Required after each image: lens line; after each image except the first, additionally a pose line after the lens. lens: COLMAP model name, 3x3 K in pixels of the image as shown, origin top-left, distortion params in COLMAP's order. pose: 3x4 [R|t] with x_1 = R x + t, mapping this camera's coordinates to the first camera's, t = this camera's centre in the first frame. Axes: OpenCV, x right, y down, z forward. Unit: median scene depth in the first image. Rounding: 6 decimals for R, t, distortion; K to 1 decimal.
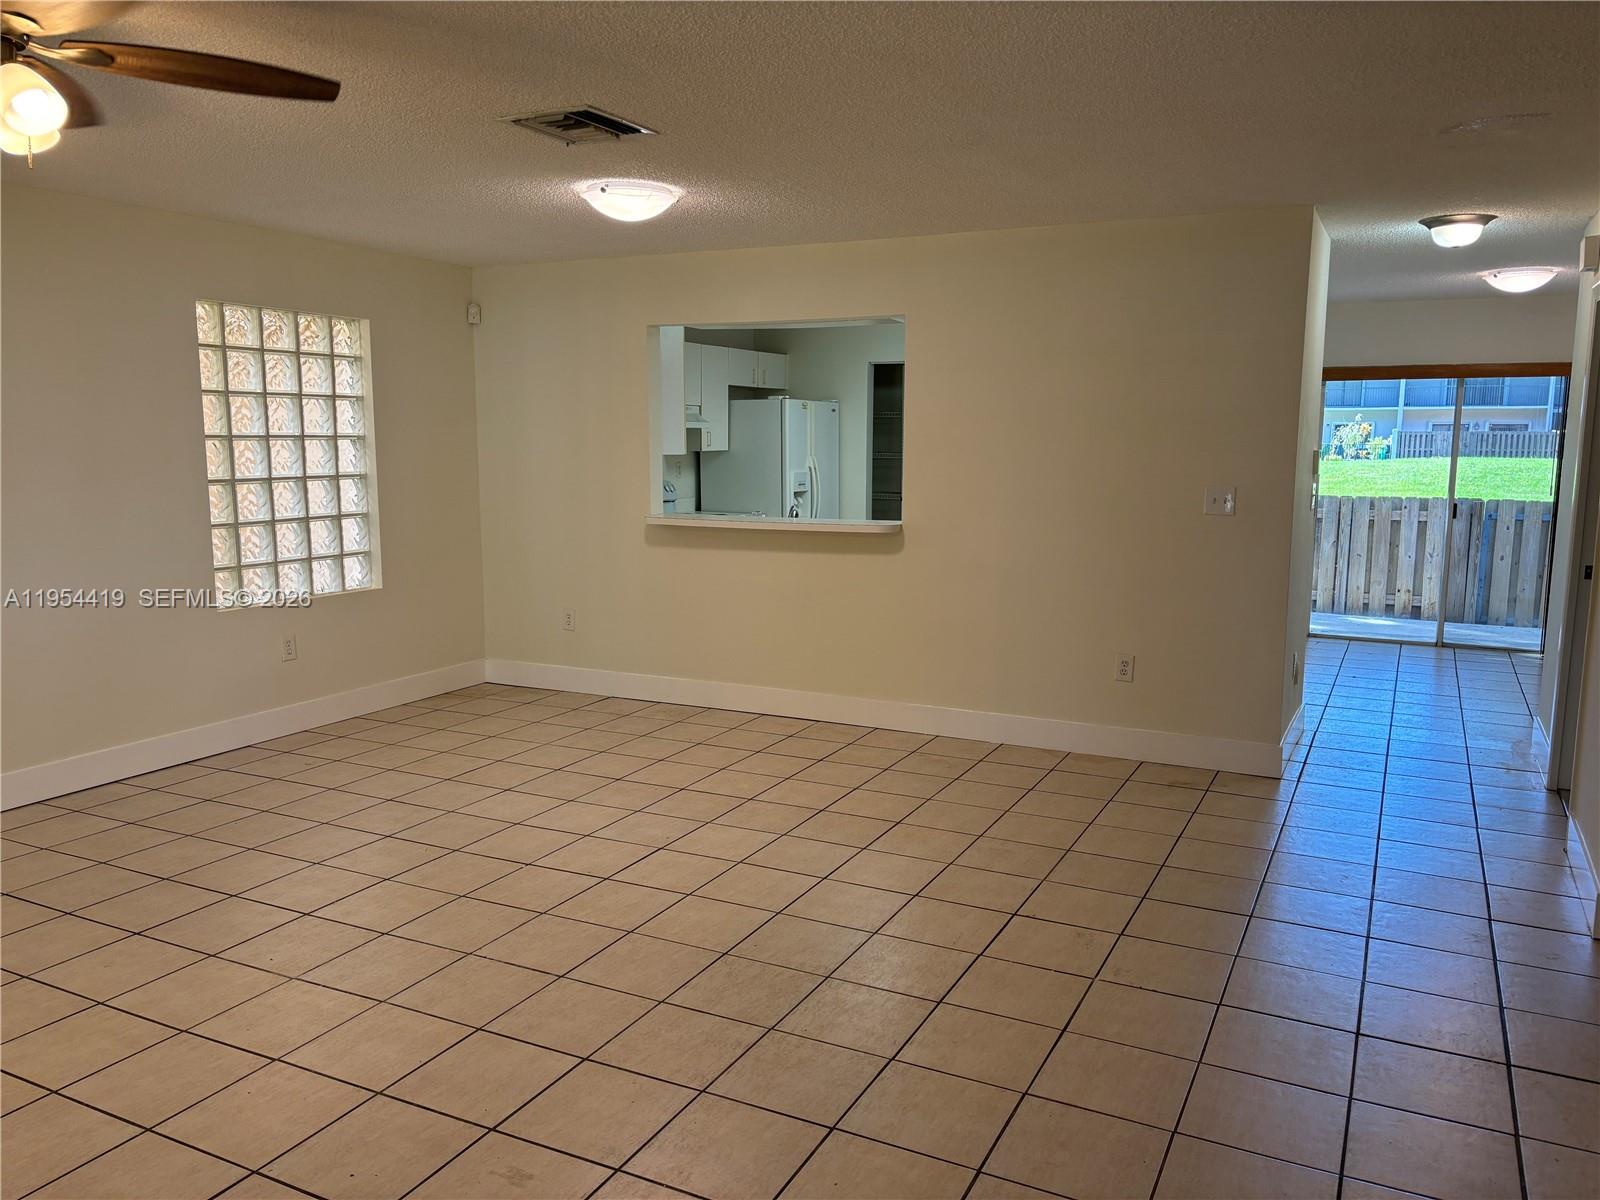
lens RADIAL K [[1205.5, 0, 799.5], [0, 1205.5, 614.6], [0, 0, 1]] dist [0.041021, -0.030814]
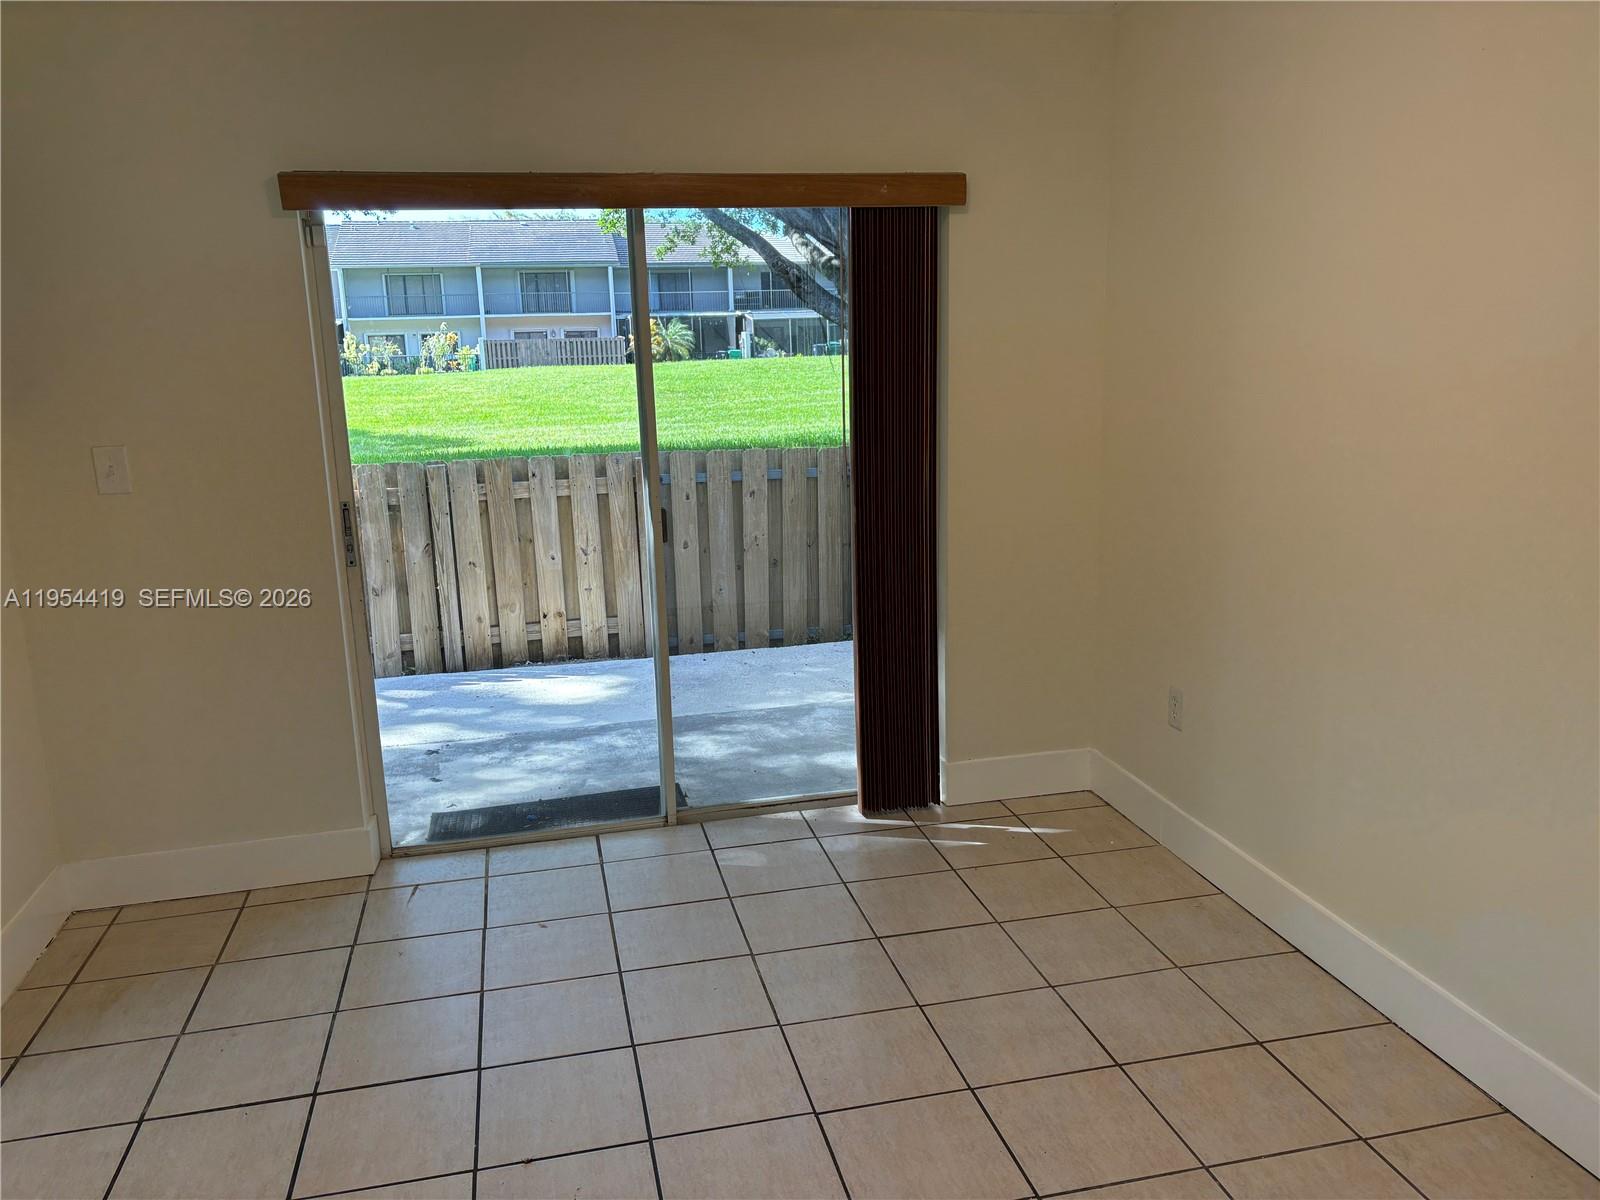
lens RADIAL K [[1205.5, 0, 803.8], [0, 1205.5, 609.1], [0, 0, 1]] dist [0.041021, -0.030814]
pose [[0.759814, -0.166699, 0.628406, 0.217965], [0.124863, 0.985992, 0.110584, -0.071227], [-0.638038, -0.005559, 0.769985, 0.462180]]
